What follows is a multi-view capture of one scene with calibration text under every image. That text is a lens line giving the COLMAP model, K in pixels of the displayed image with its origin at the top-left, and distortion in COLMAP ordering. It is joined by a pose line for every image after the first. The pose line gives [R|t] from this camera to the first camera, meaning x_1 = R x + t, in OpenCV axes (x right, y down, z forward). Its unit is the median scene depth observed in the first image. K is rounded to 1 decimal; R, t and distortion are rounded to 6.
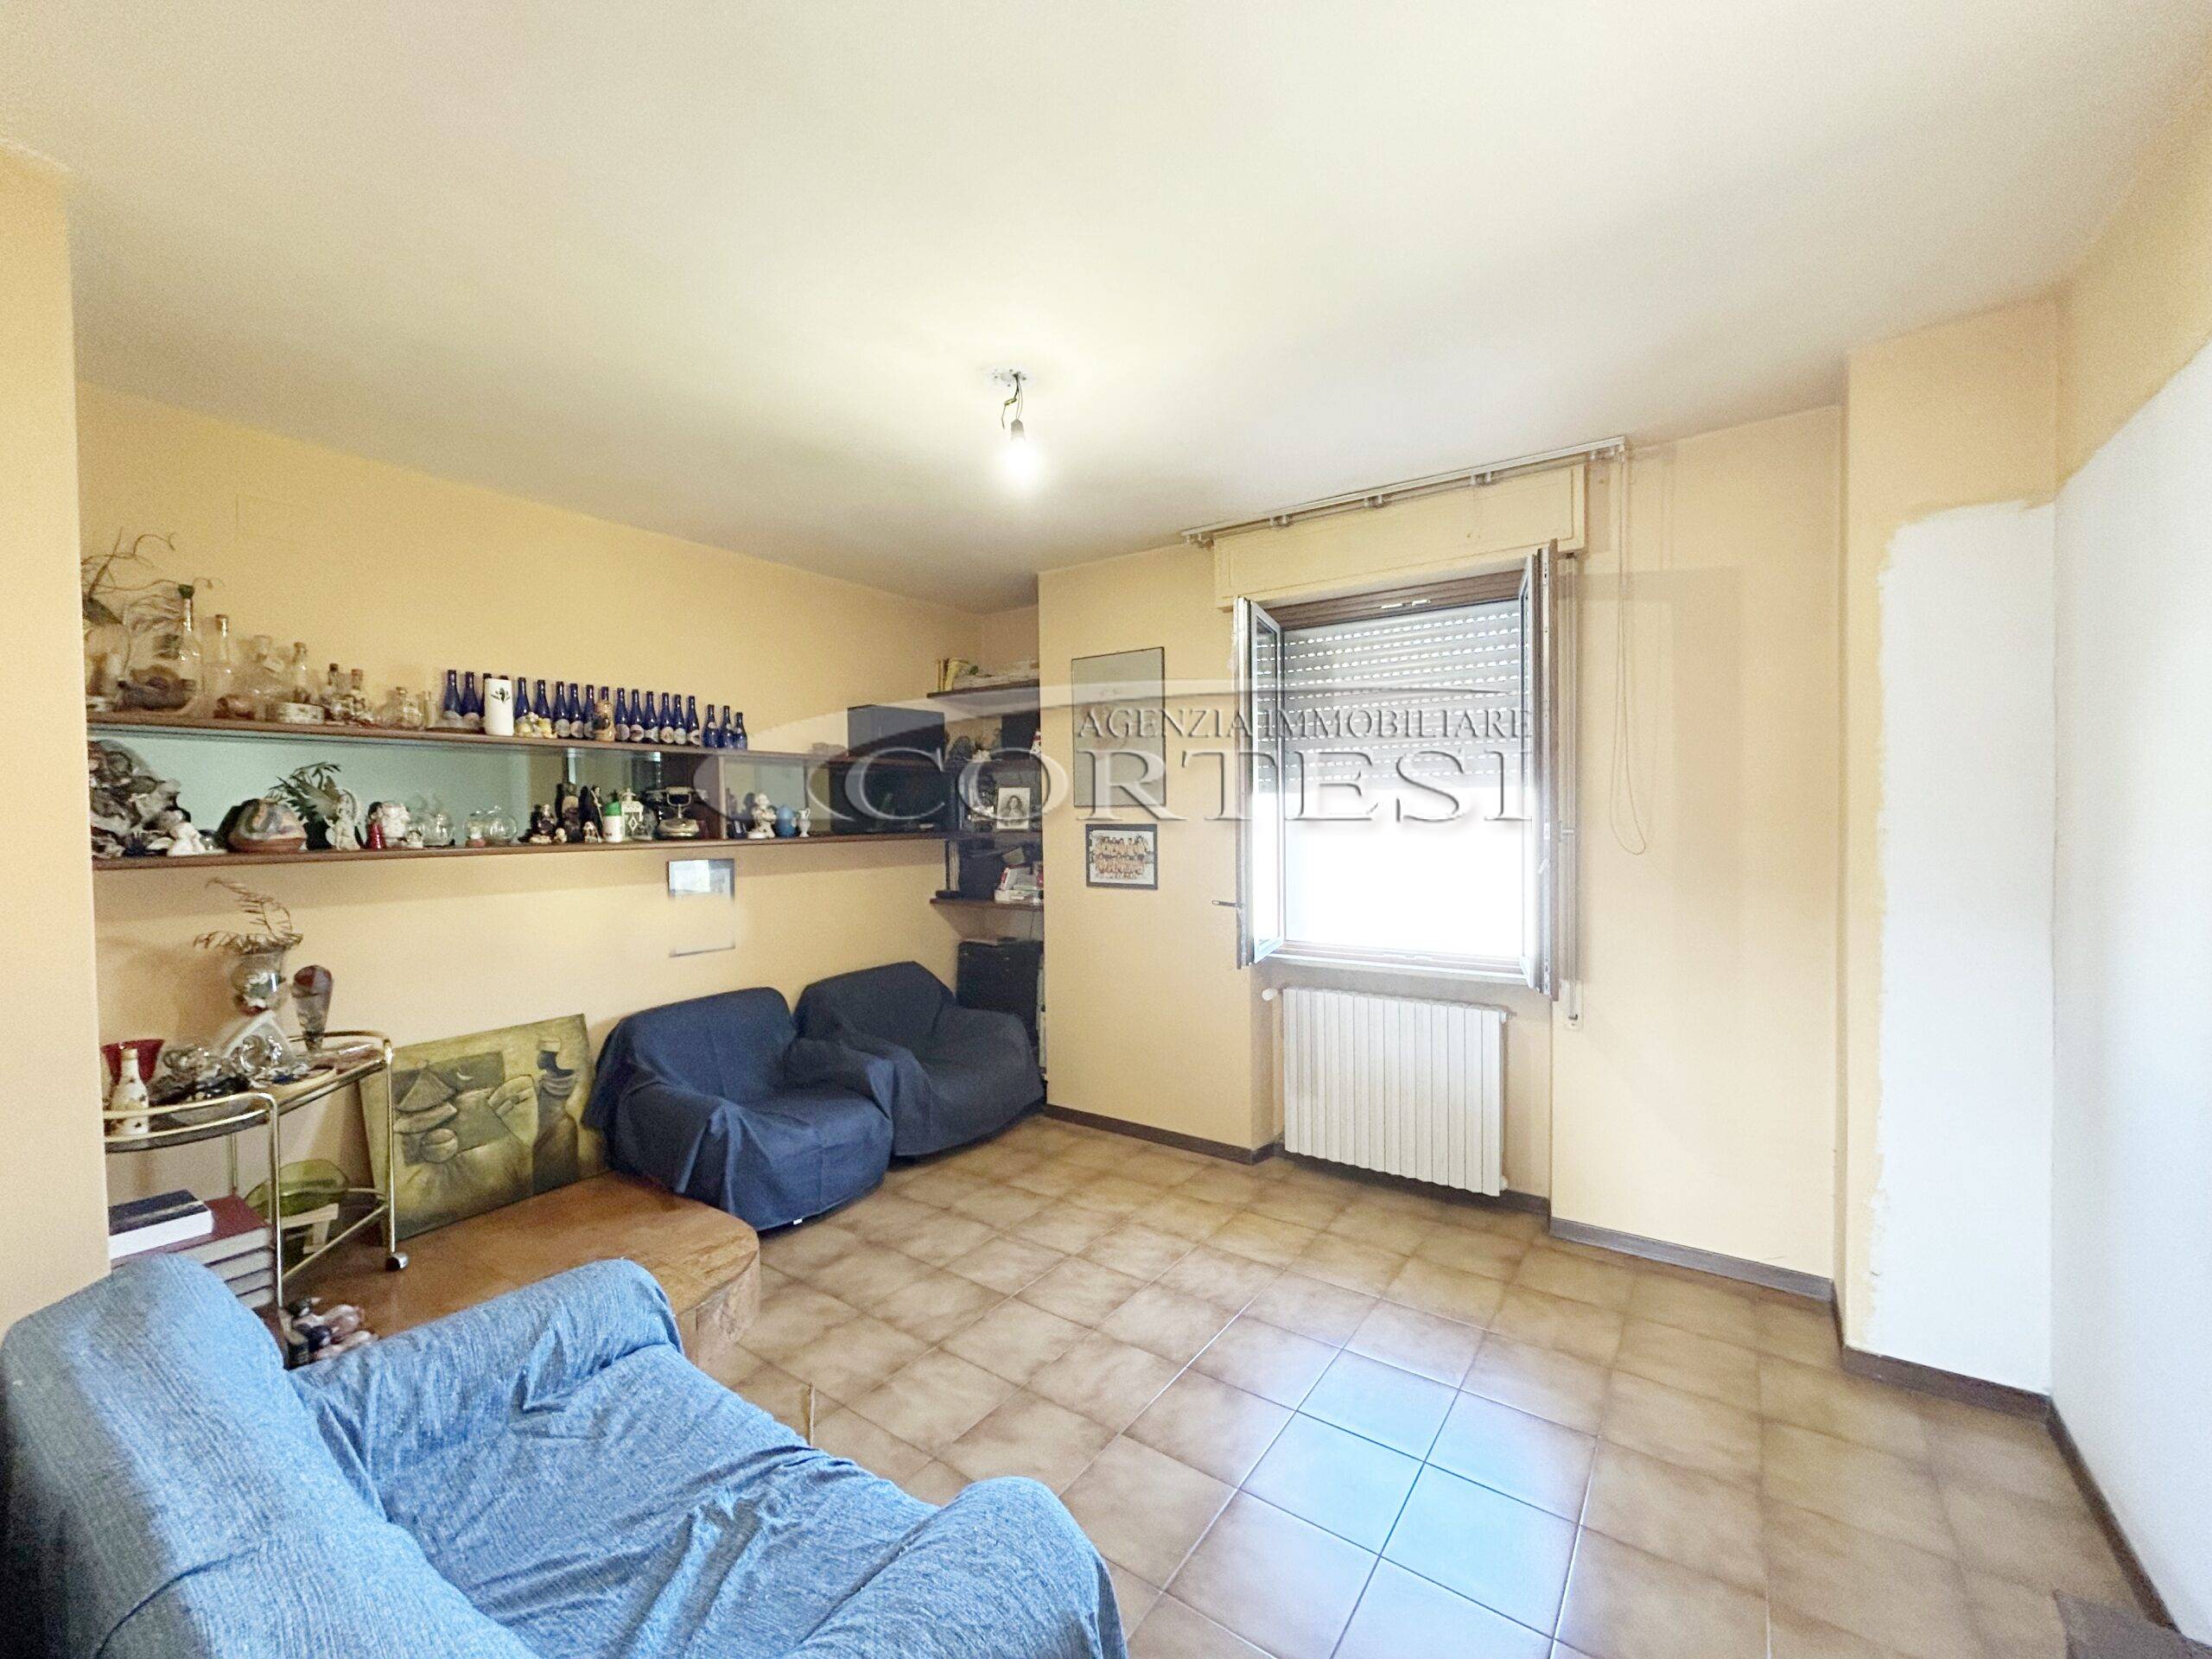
lens RADIAL K [[889.7, 0, 1110.6], [0, 889.7, 829.2], [0, 0, 1]] dist [-0.002750, 0.000781]
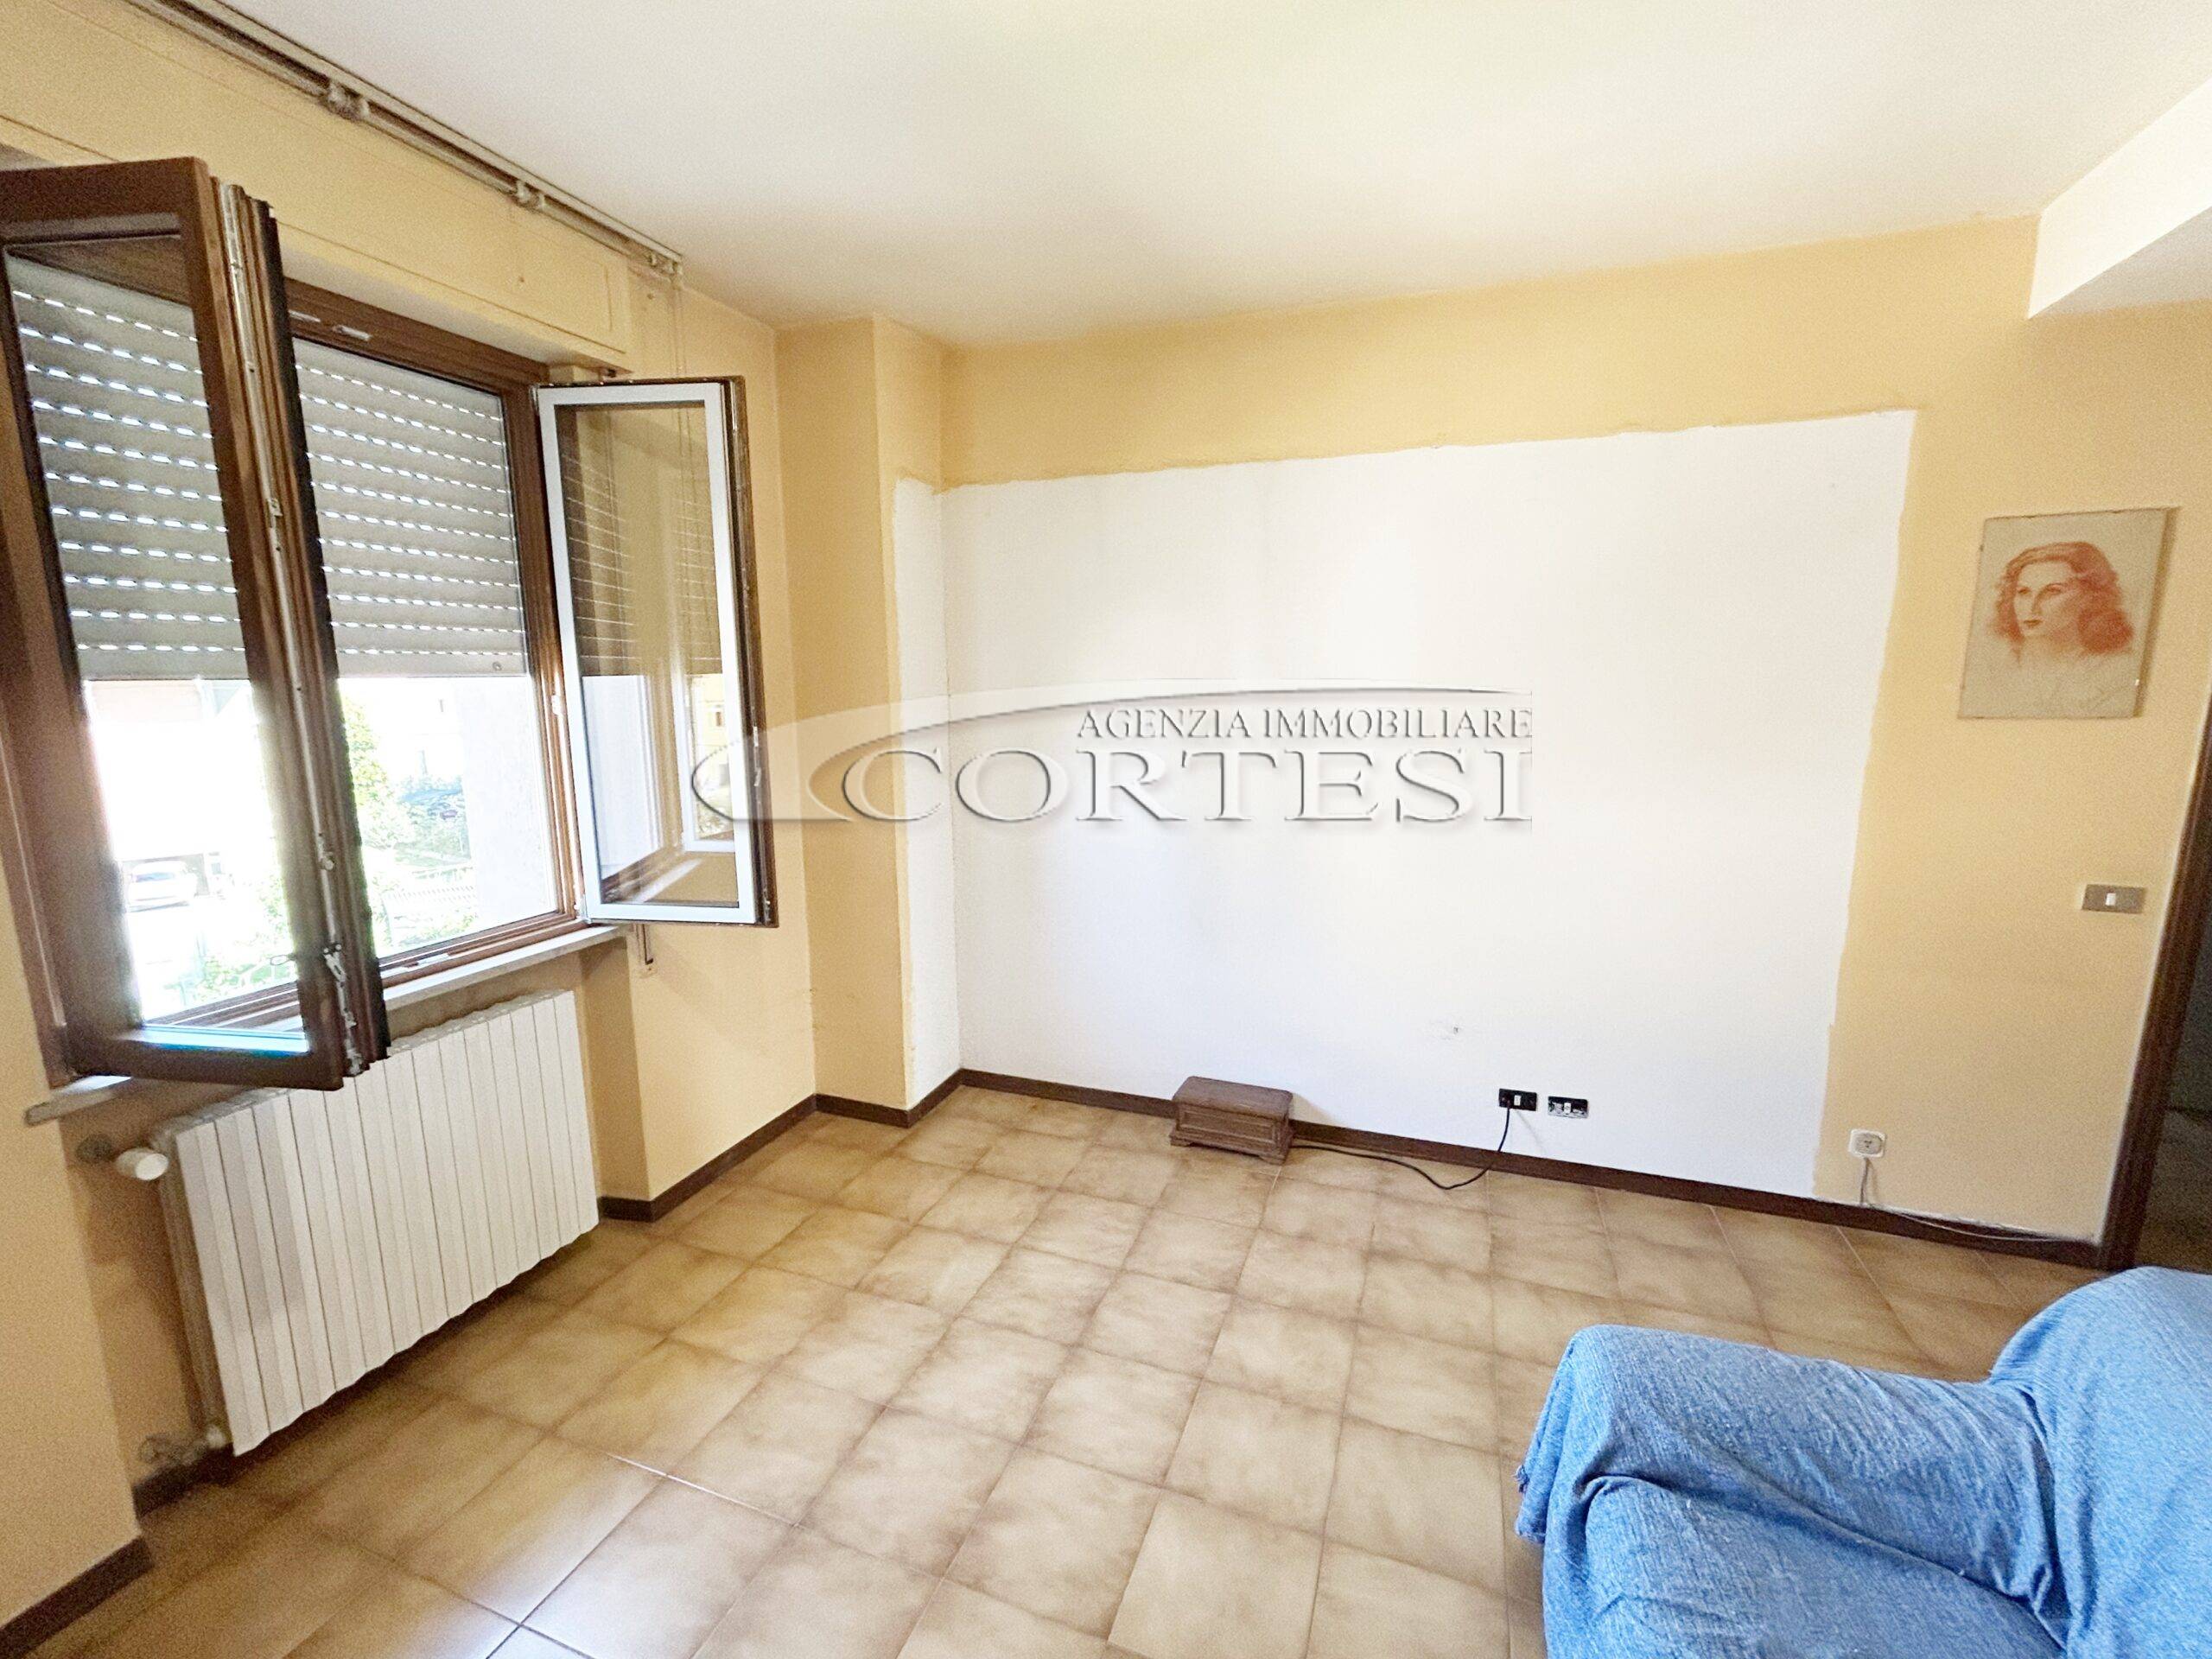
lens RADIAL K [[945.8, 0, 1108.2], [0, 945.8, 830.5], [0, 0, 1]] dist [-0.001746, 0.000701]
pose [[-0.253730, -0.152614, 0.955160, -0.411289], [0.019540, 0.986465, 0.162806, -0.044013], [-0.967078, 0.059972, -0.247314, 0.787532]]
